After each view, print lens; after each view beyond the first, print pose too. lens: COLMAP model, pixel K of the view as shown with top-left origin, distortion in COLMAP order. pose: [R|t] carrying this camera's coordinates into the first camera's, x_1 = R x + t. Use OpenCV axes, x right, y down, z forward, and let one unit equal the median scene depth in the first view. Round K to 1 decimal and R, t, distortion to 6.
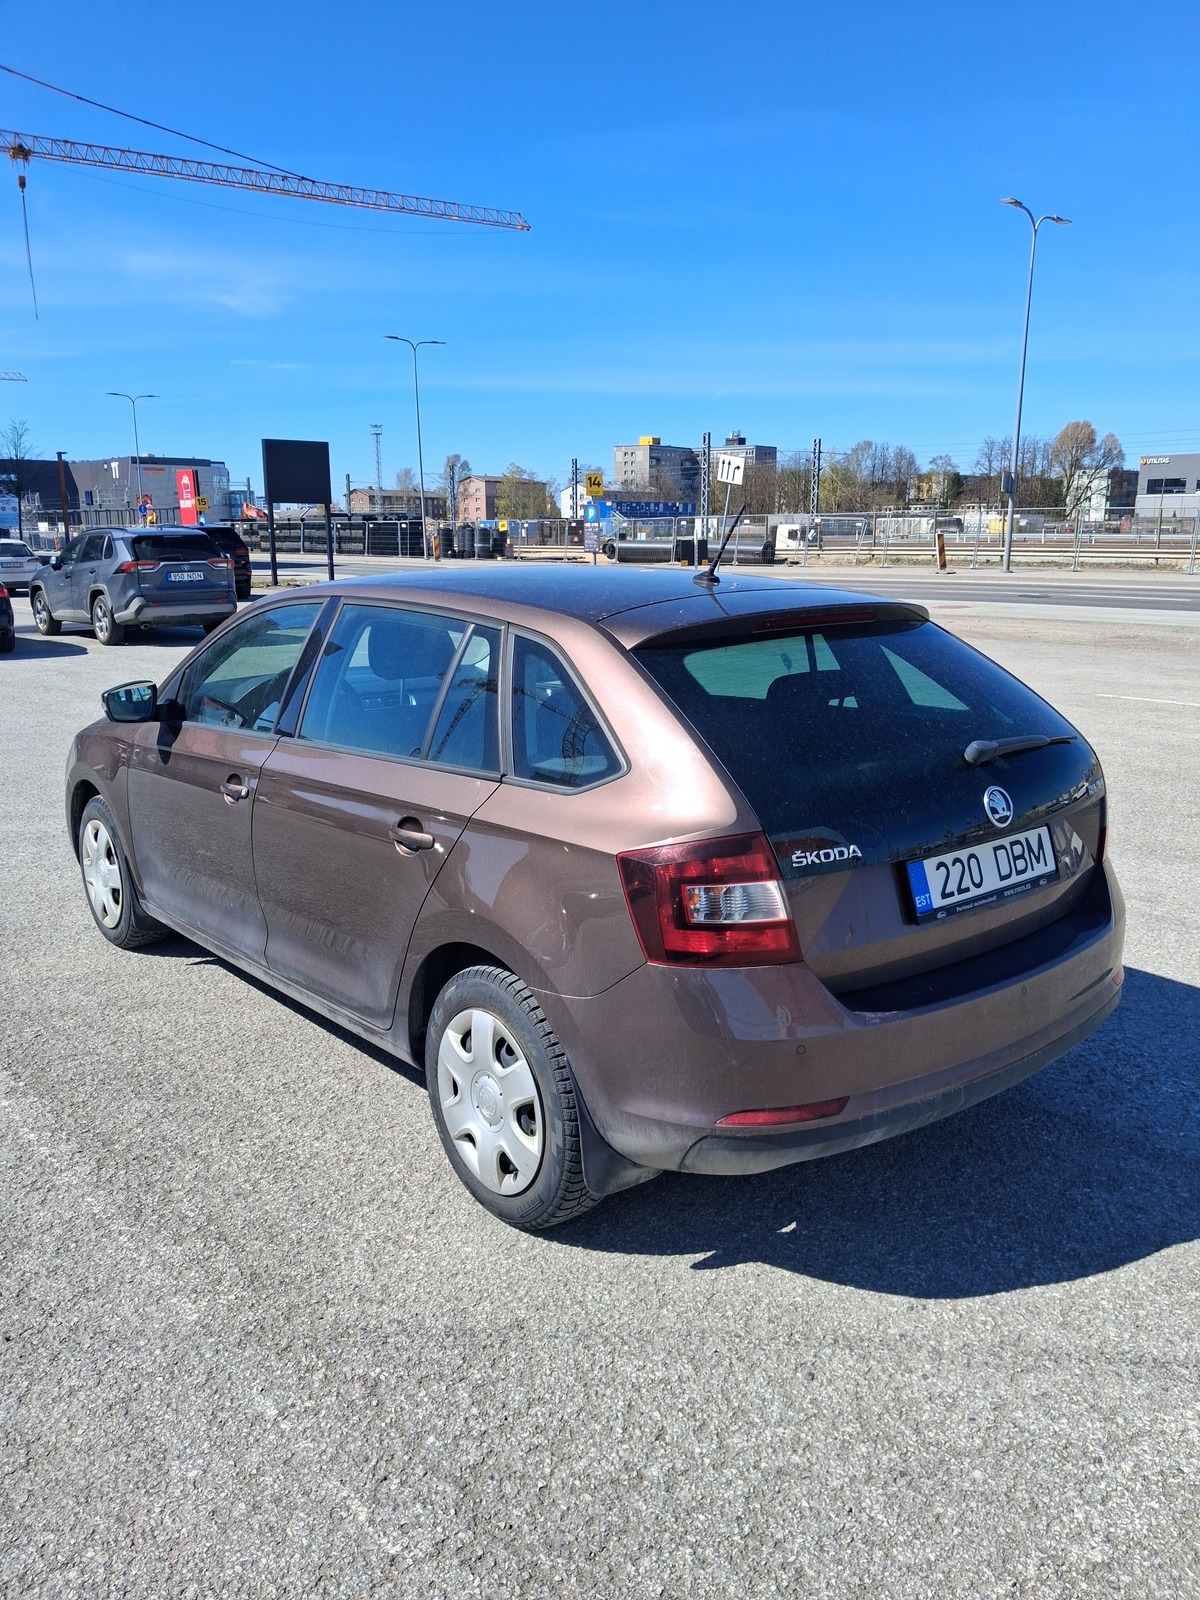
lens RADIAL K [[1259.3, 0, 596.0], [0, 1259.3, 821.4], [0, 0, 1]] dist [-0.004955, -0.002362]
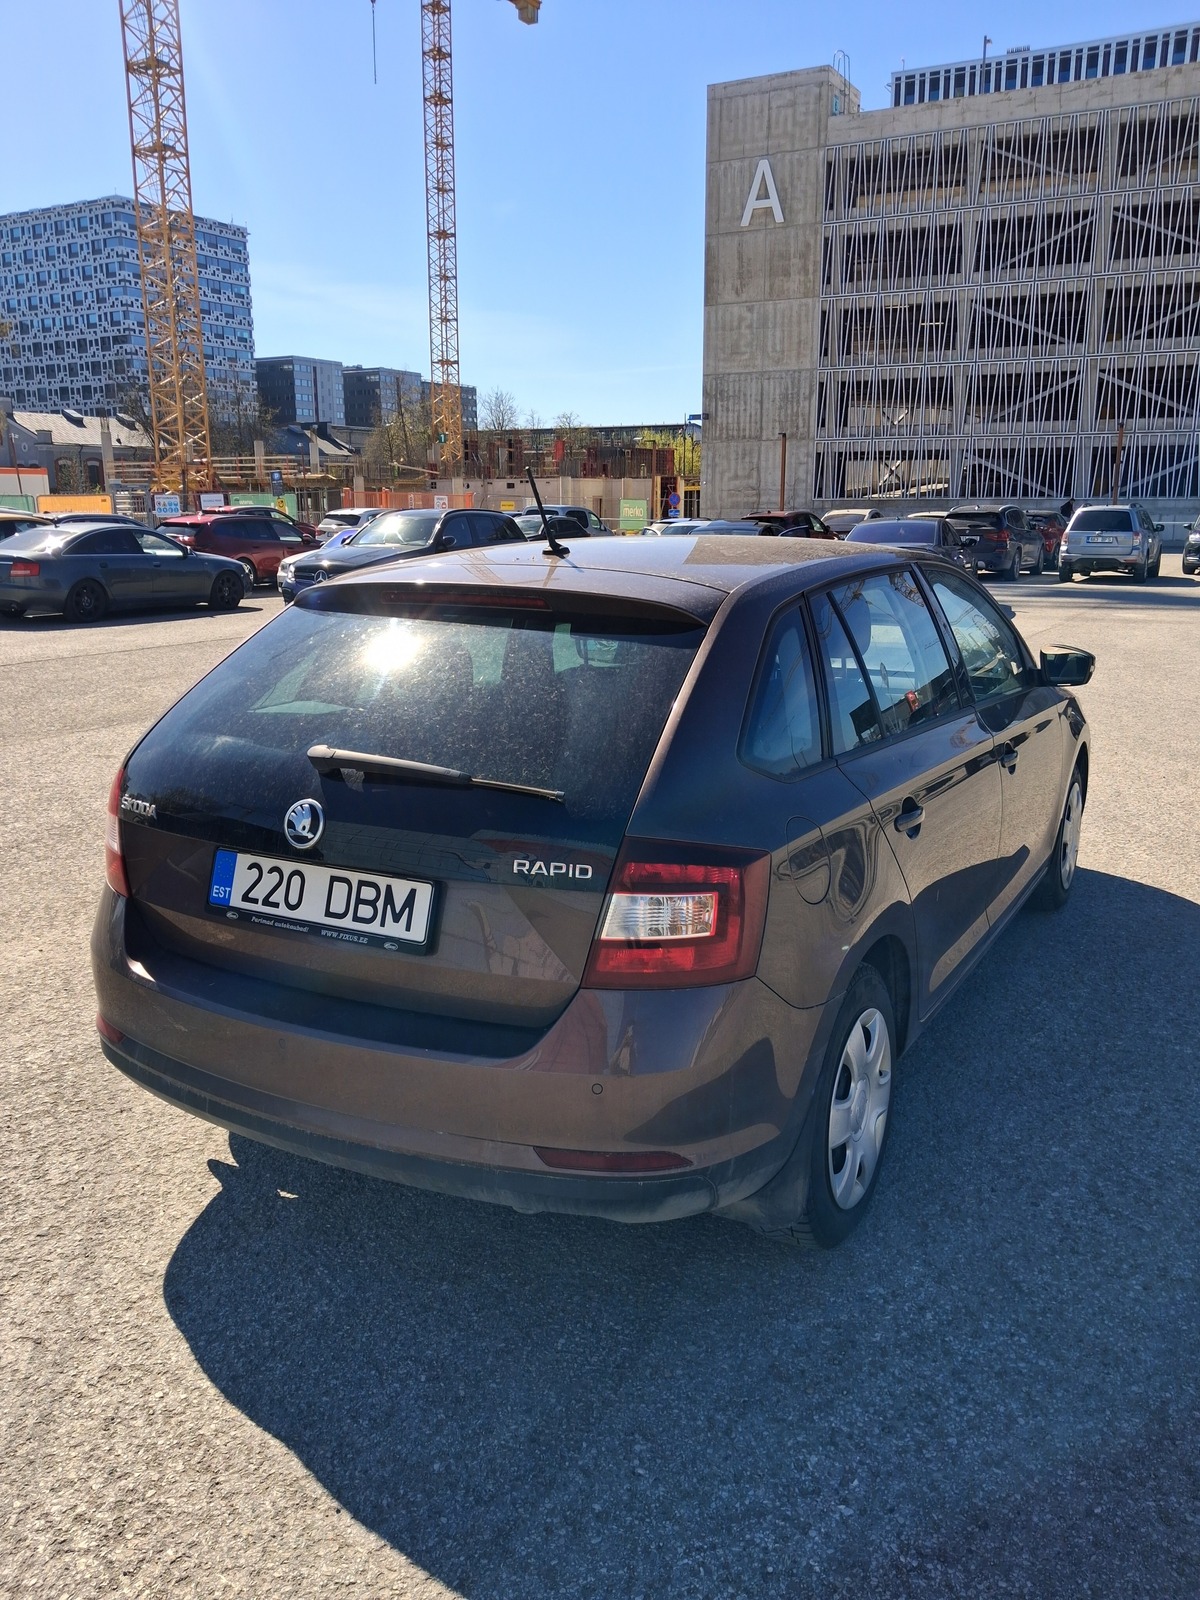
lens RADIAL K [[1252.5, 0, 598.2], [0, 1252.5, 806.0], [0, 0, 1]] dist [-0.004162, -0.004015]
pose [[0.379965, 0.219530, -0.898573, 1.106608], [-0.209046, 0.966676, 0.147772, -0.182677], [0.901070, 0.131695, 0.413195, 0.792207]]
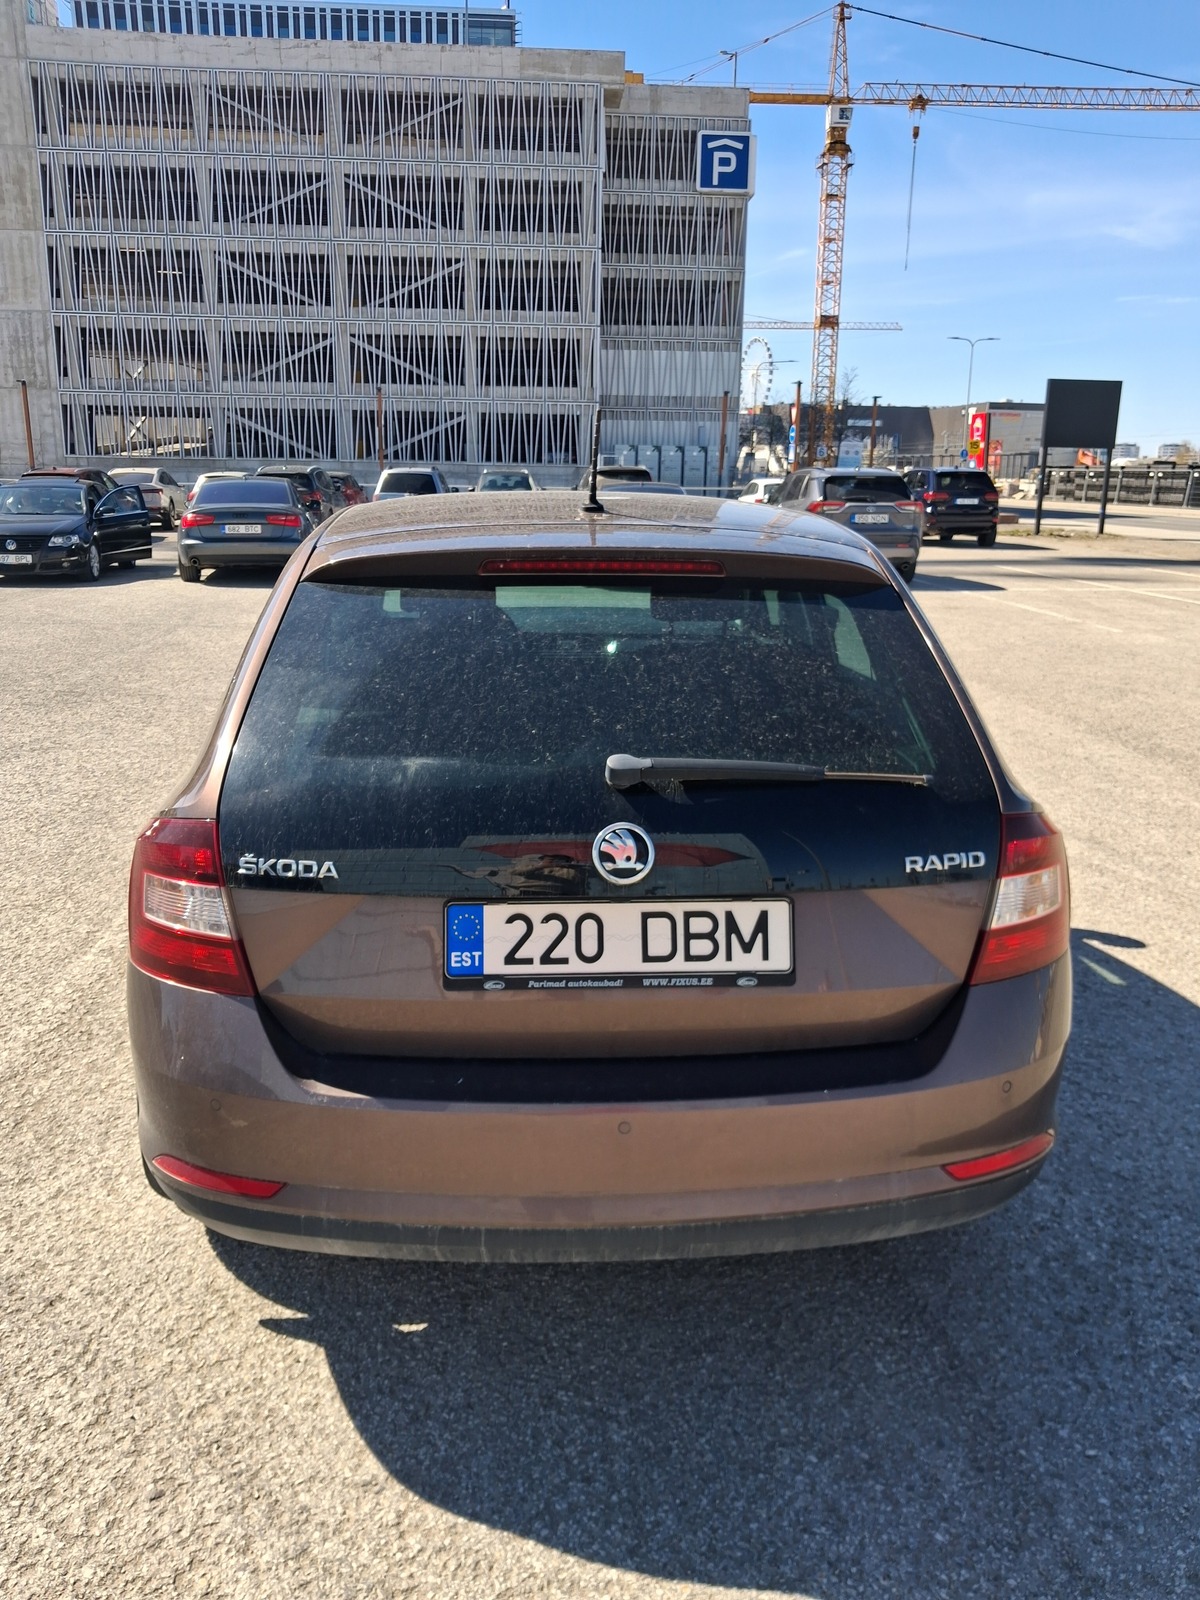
lens RADIAL K [[1281.2, 0, 600.0], [0, 1281.2, 800.0], [0, 0, 1]] dist [0.001961, 0.005280]
pose [[0.812047, 0.161484, -0.560806, 0.667539], [-0.150634, 0.986390, 0.065913, -0.081333], [0.563817, 0.030952, 0.825319, 0.396943]]
